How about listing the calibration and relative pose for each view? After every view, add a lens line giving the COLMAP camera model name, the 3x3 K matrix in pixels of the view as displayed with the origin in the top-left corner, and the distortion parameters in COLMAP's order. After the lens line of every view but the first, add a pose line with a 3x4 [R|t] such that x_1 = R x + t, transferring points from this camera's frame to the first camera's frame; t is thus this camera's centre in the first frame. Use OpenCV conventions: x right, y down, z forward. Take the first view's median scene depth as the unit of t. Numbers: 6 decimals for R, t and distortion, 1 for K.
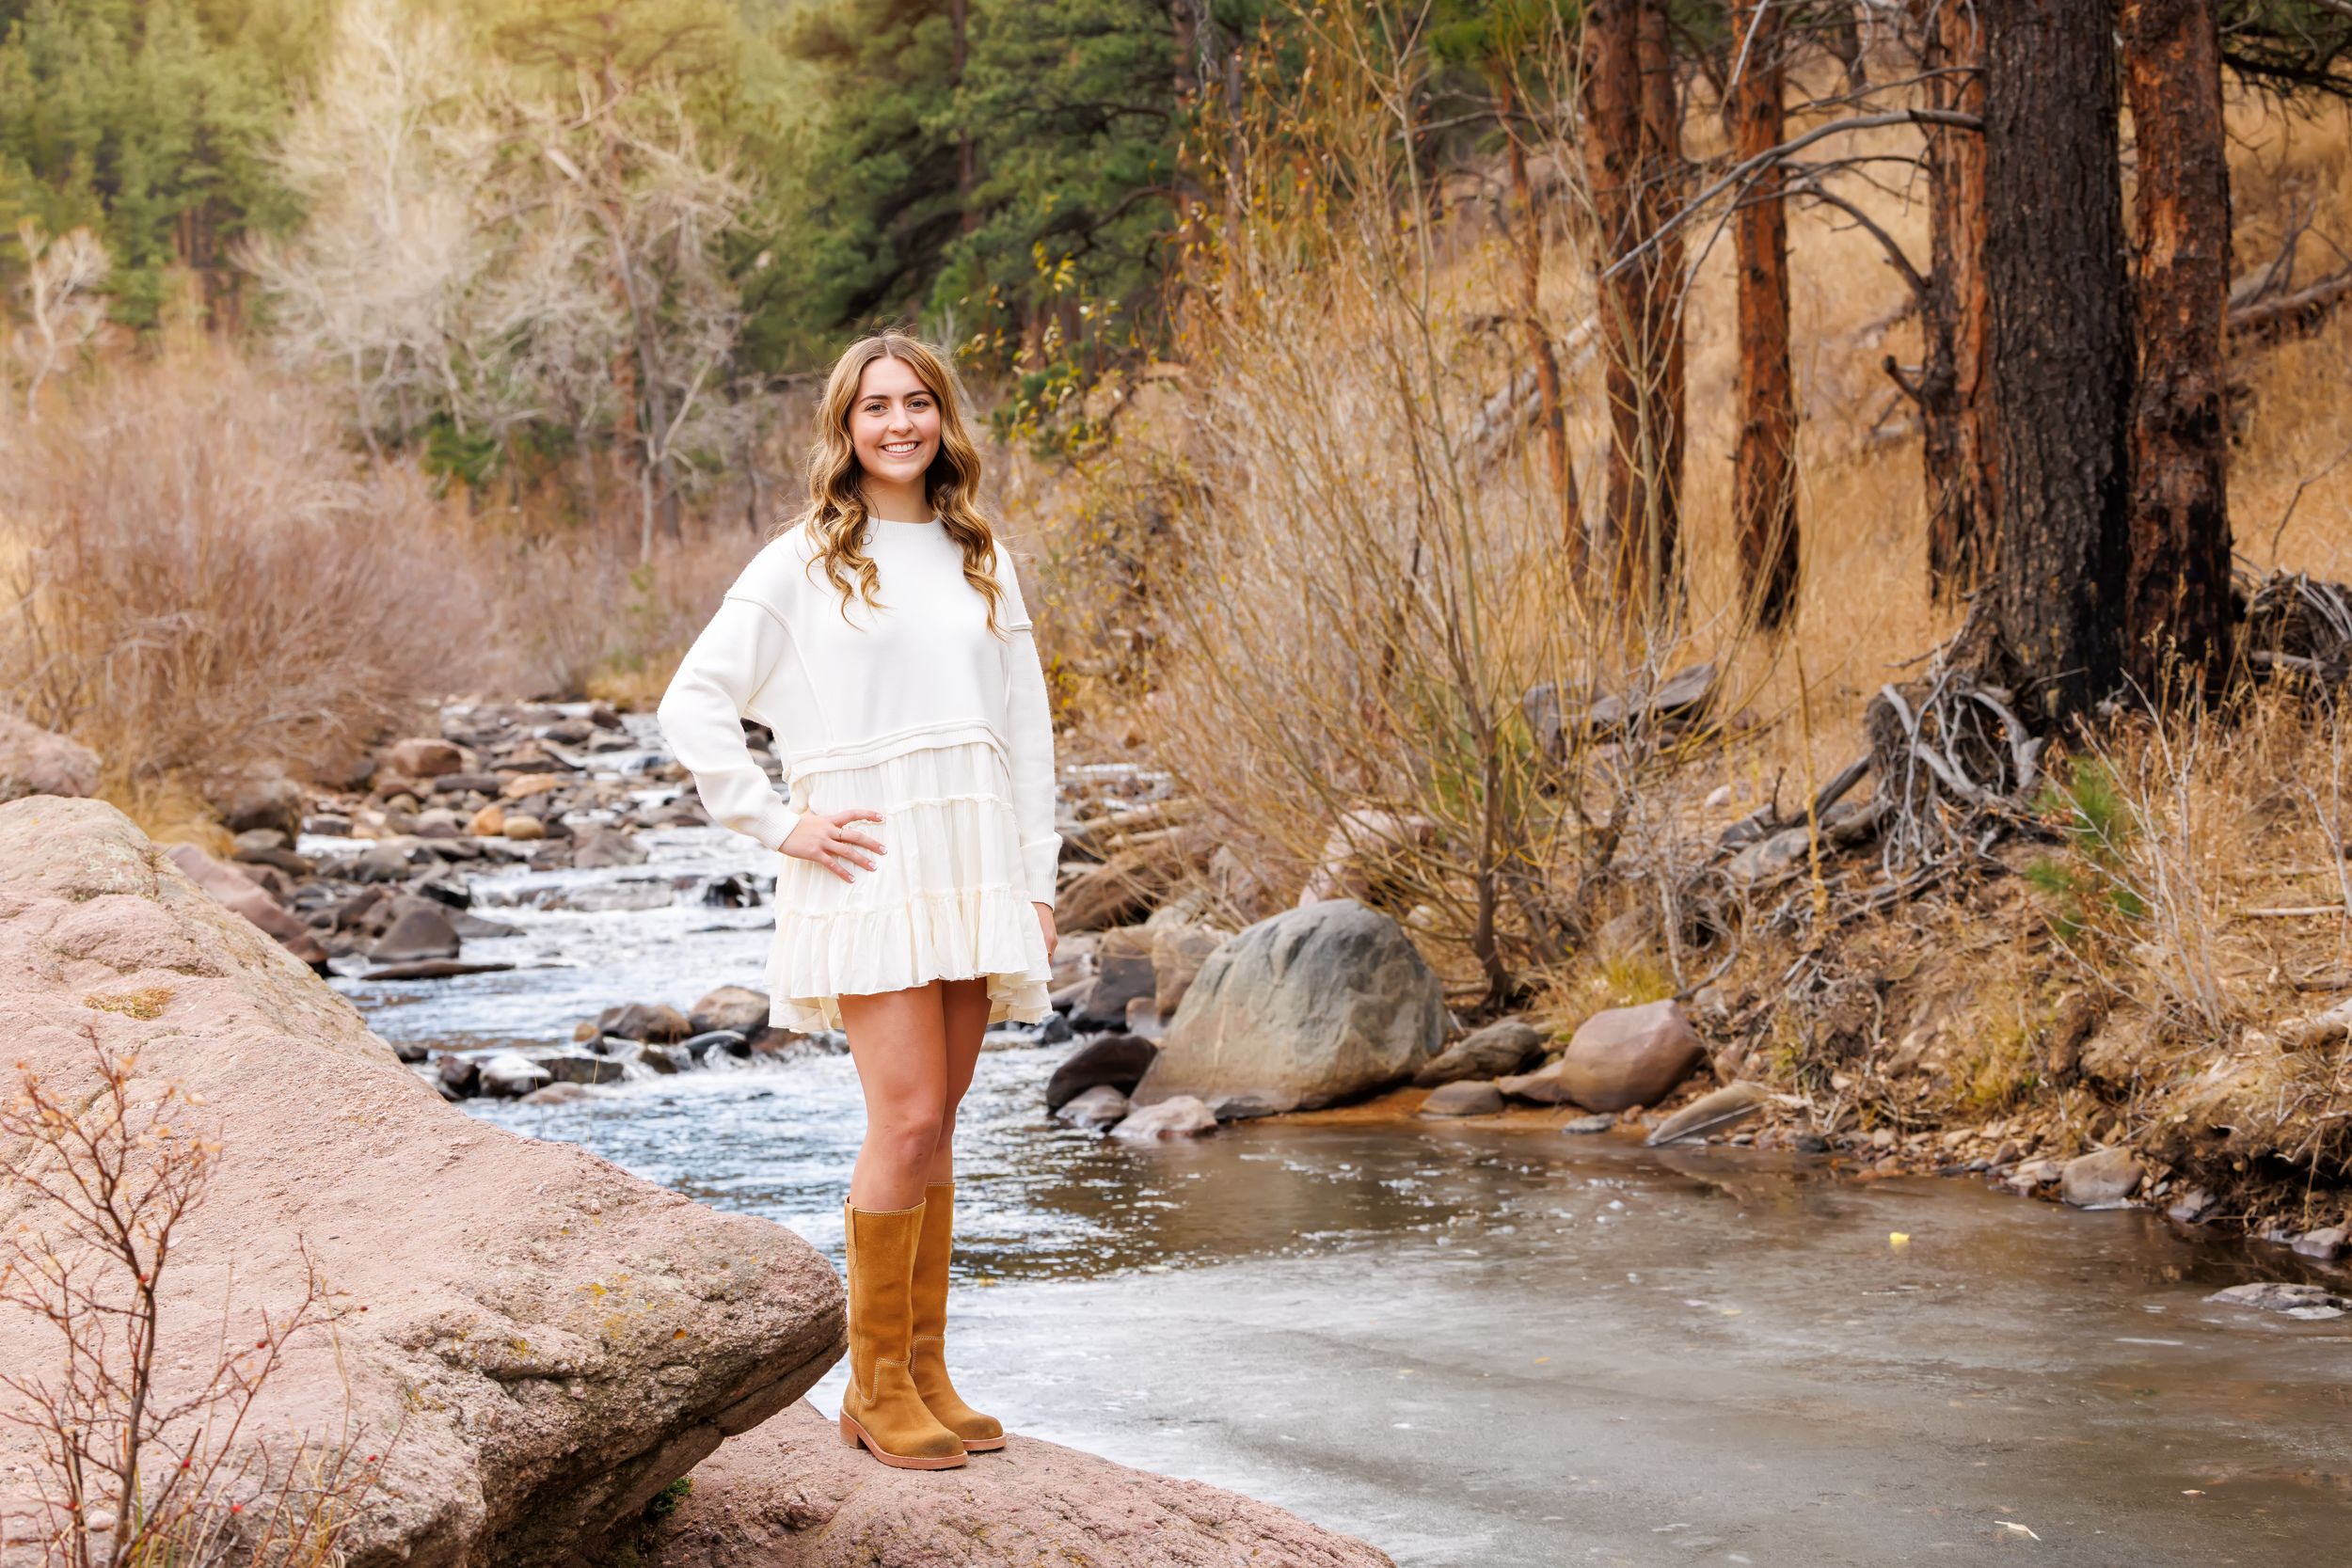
lens RADIAL K [[4767.1, 0, 1176.4], [0, 4767.1, 782.2], [0, 0, 1]] dist [-0.048016, 0.000000]
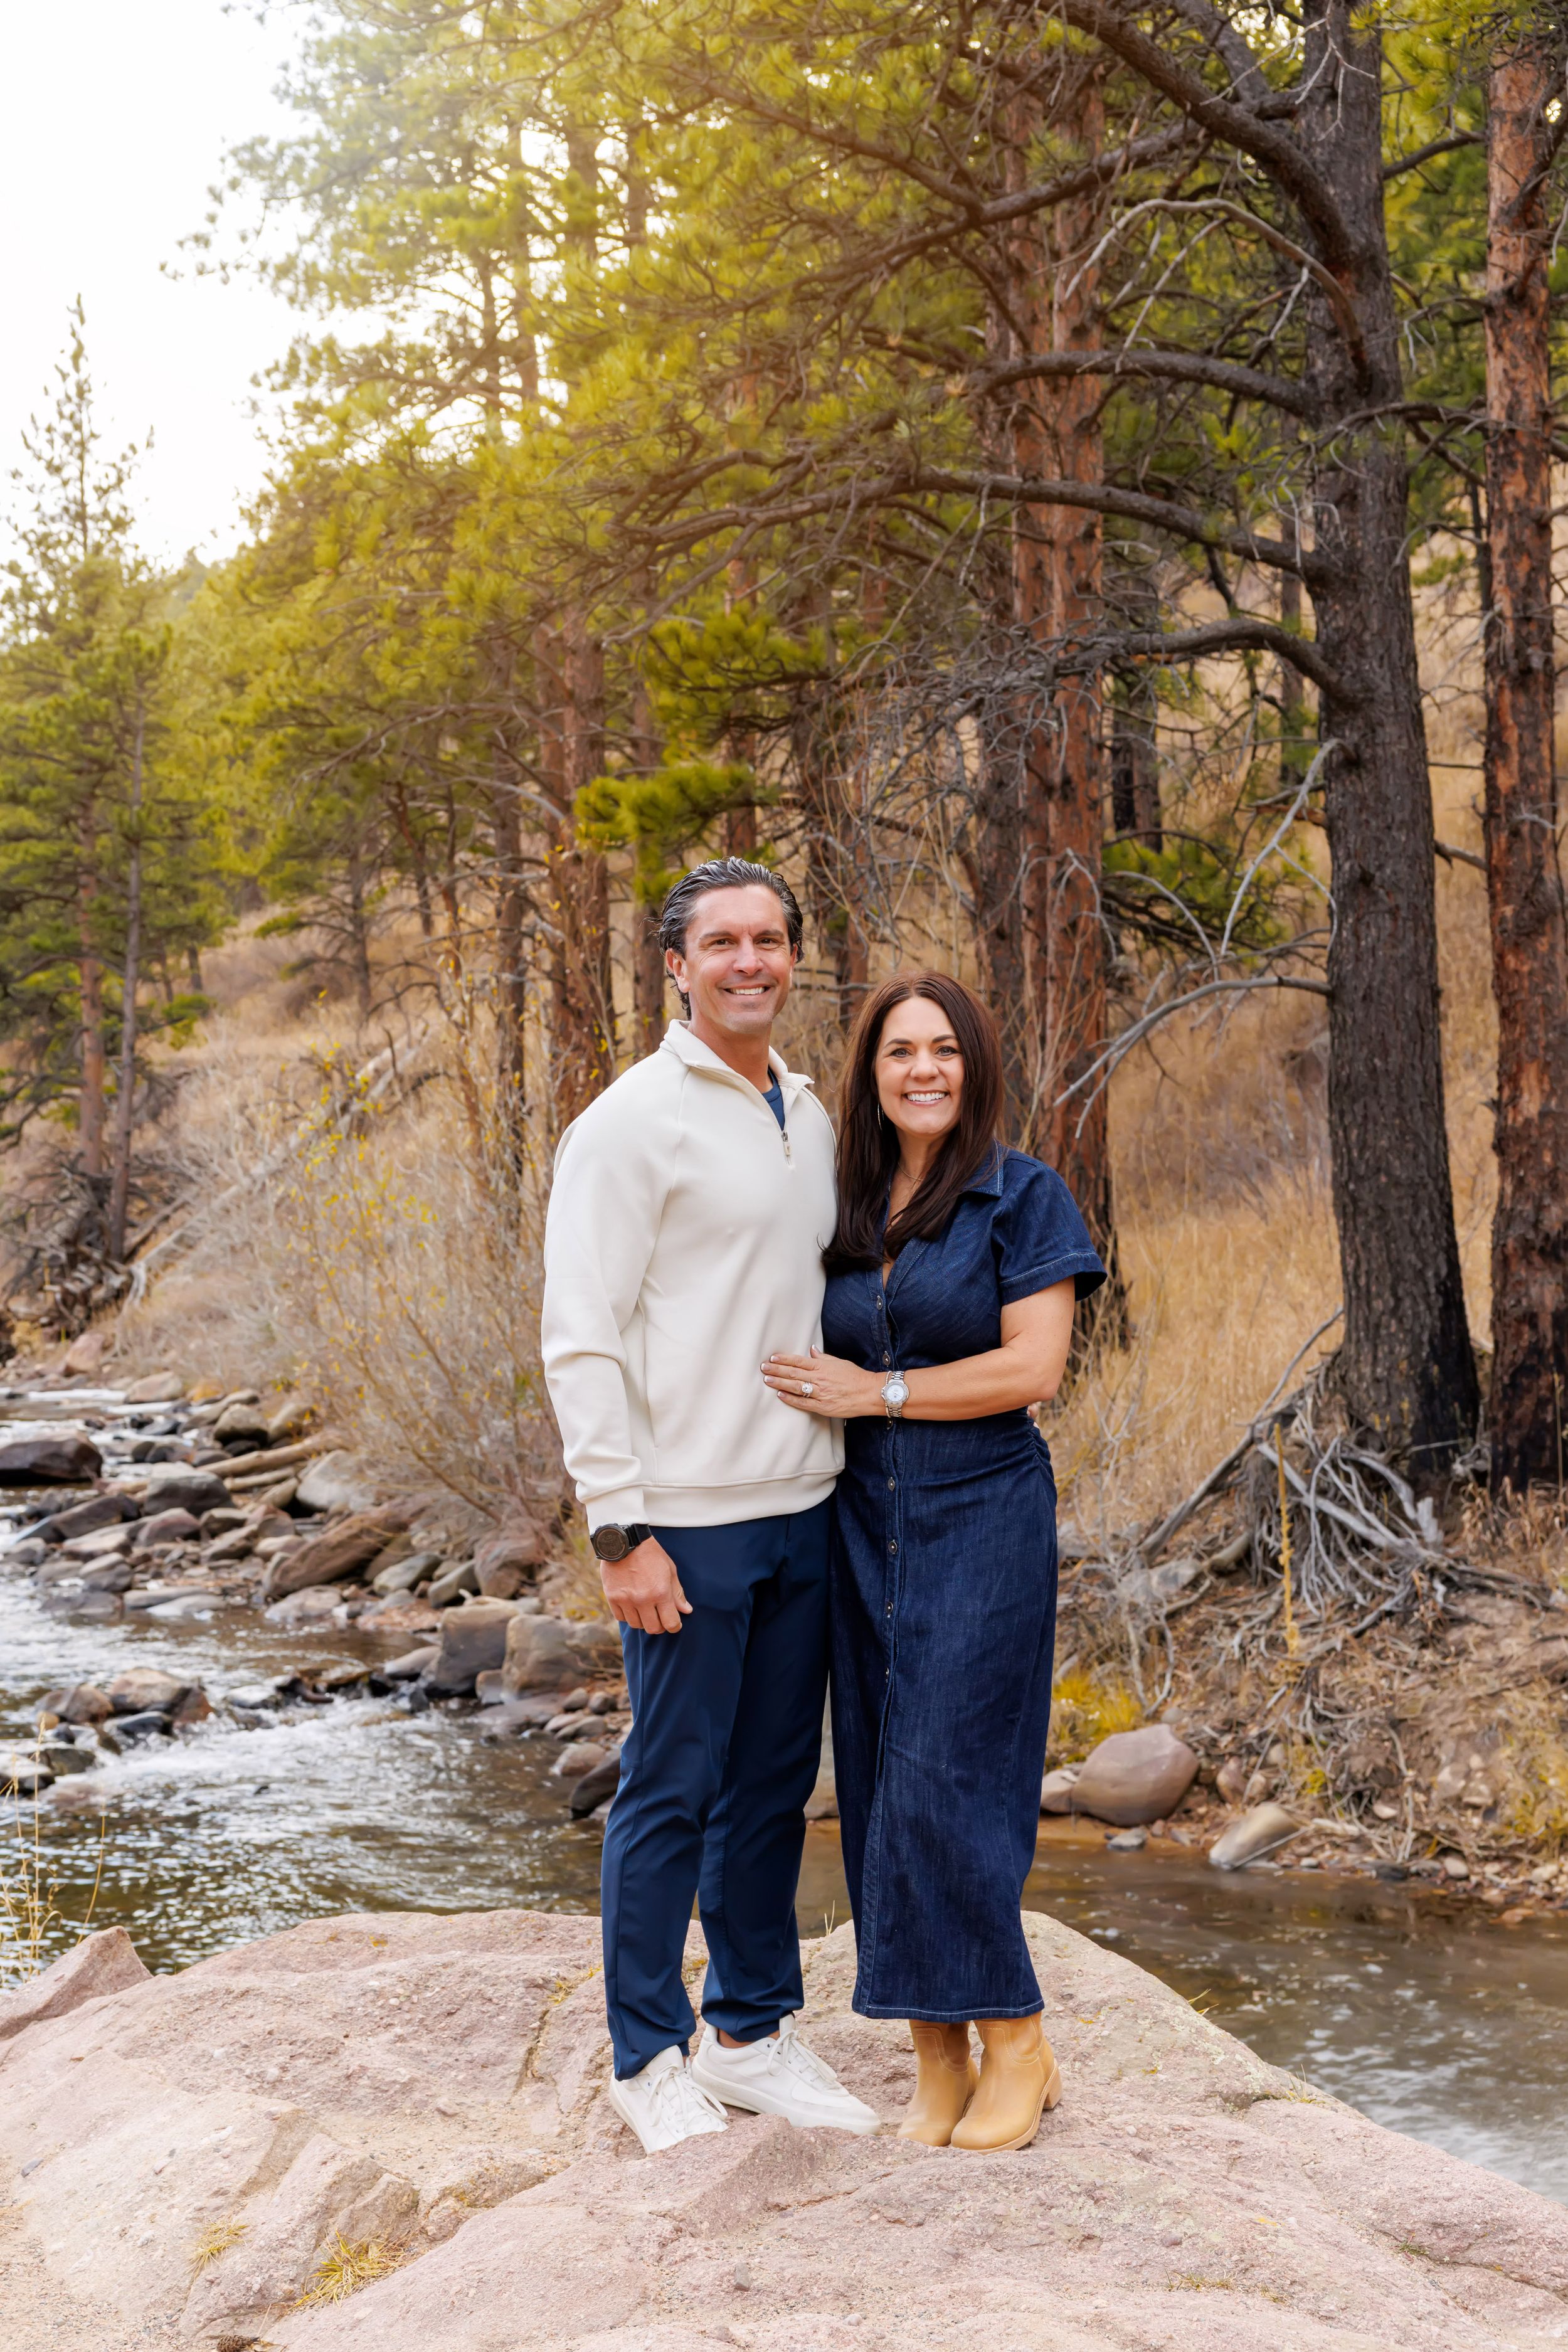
lens RADIAL K [[3147.9, 0, 783.4], [0, 3147.9, 1178.8], [0, 0, 1]] dist [0.029222, 0.000000]
pose [[0.953642, 0.029822, 0.299462, -0.218439], [-0.013904, 0.998381, -0.055147, -0.043426], [-0.300622, 0.048426, 0.952513, 0.270702]]
